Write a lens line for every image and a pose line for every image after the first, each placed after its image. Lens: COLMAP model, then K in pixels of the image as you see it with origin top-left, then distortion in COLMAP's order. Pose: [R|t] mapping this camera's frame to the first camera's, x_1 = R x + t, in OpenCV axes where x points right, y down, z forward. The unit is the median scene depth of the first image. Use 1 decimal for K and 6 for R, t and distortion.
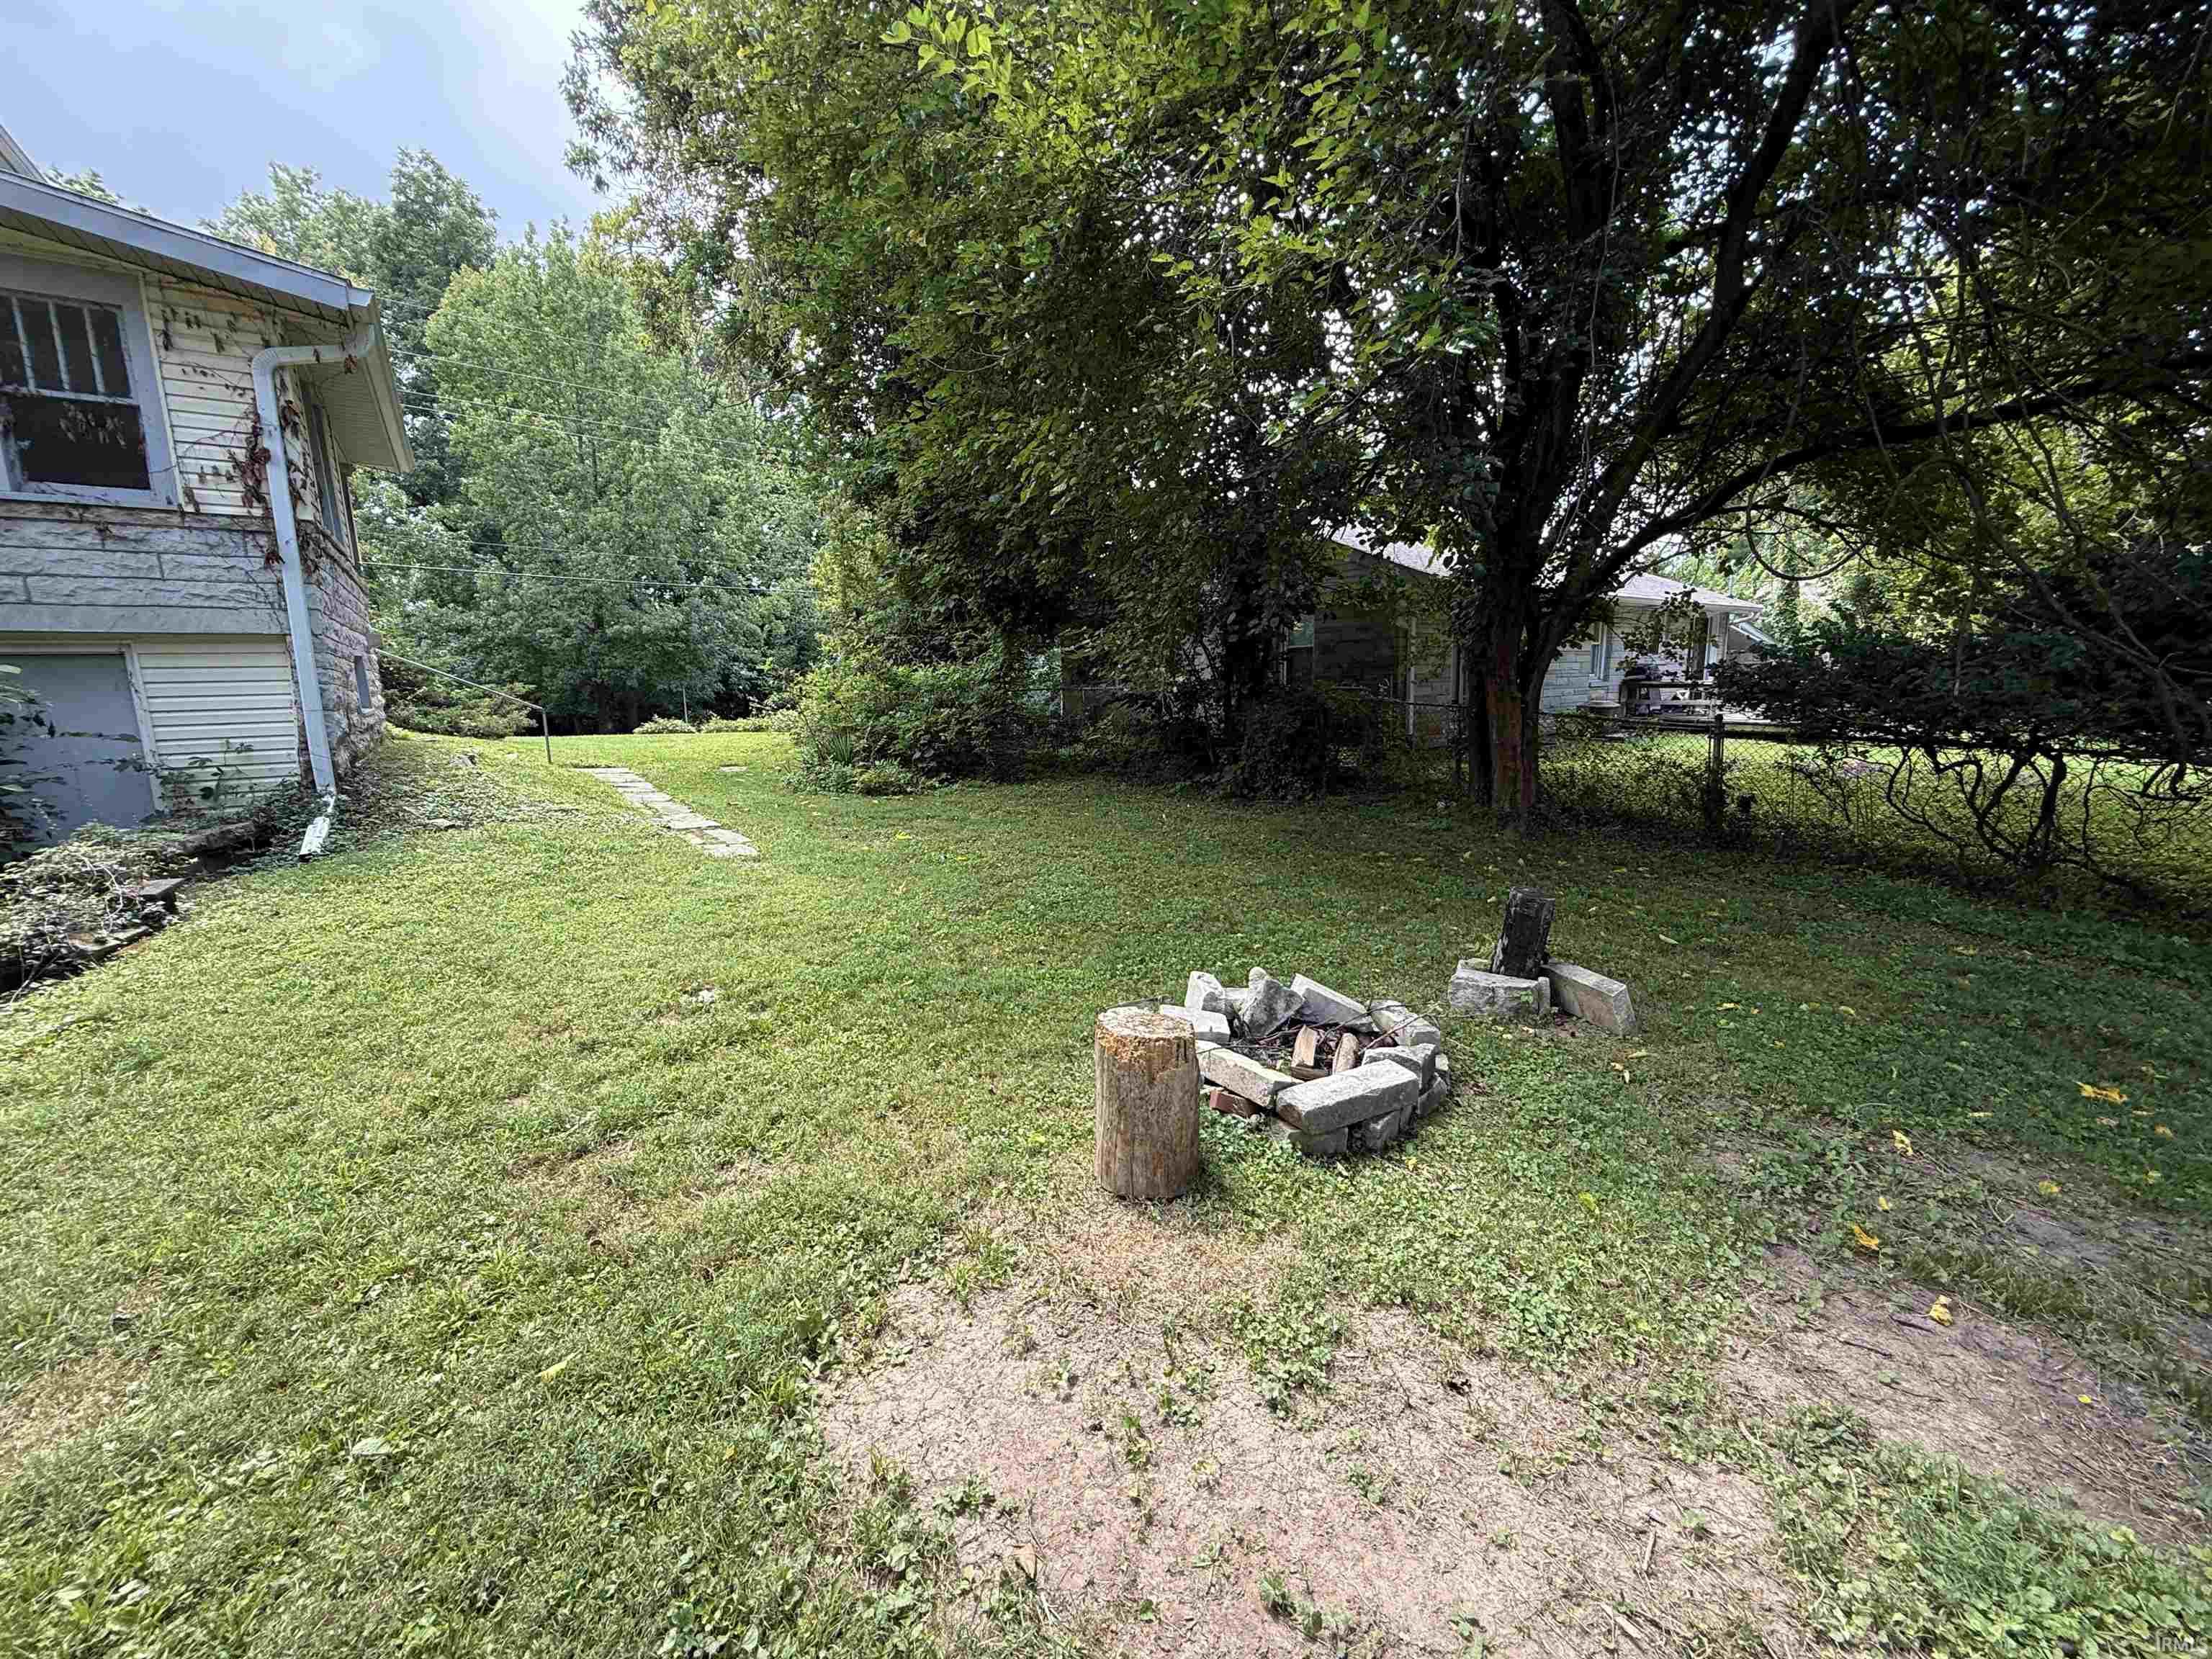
lens RADIAL K [[883.8, 0, 1106.4], [0, 883.8, 824.8], [0, 0, 1]] dist [0.000244, -0.000079]
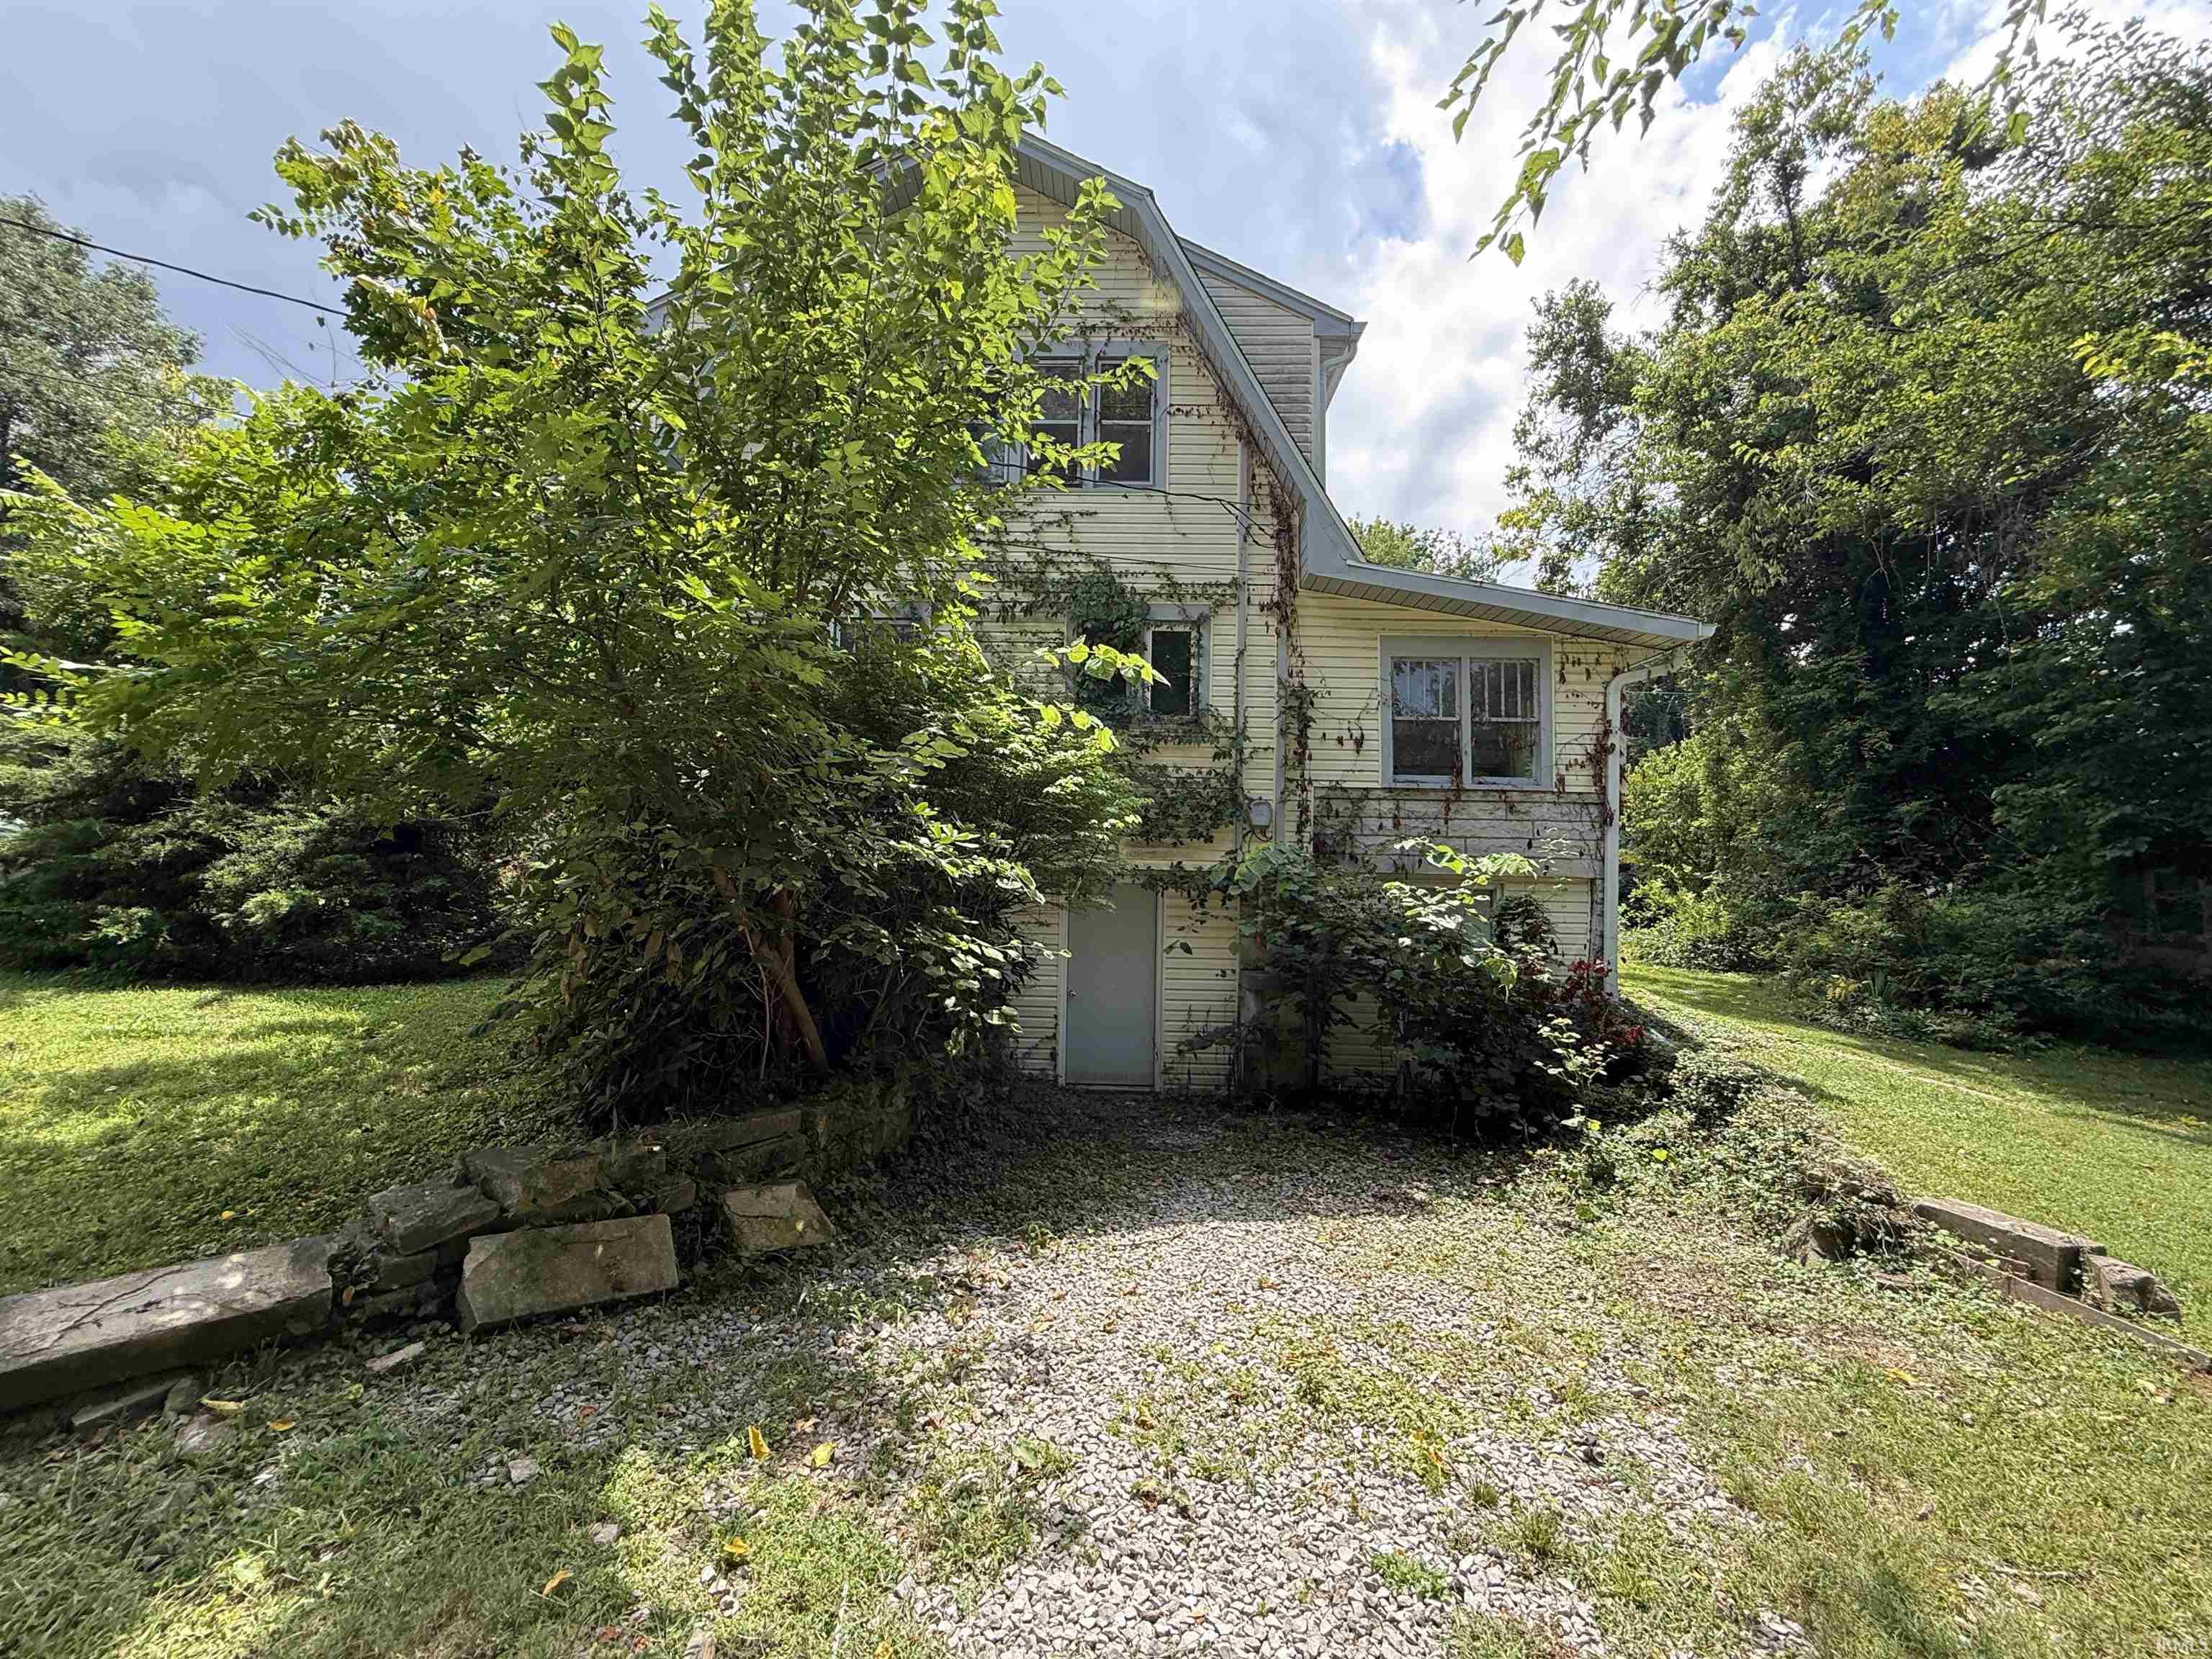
lens RADIAL K [[883.8, 0, 1105.7], [0, 883.8, 831.3], [0, 0, 1]] dist [0.000244, -0.000079]
pose [[0.825537, 0.009752, -0.564264, -0.828083], [-0.126080, 0.977767, -0.167560, 0.023186], [0.550085, 0.209469, 0.808412, -0.470773]]
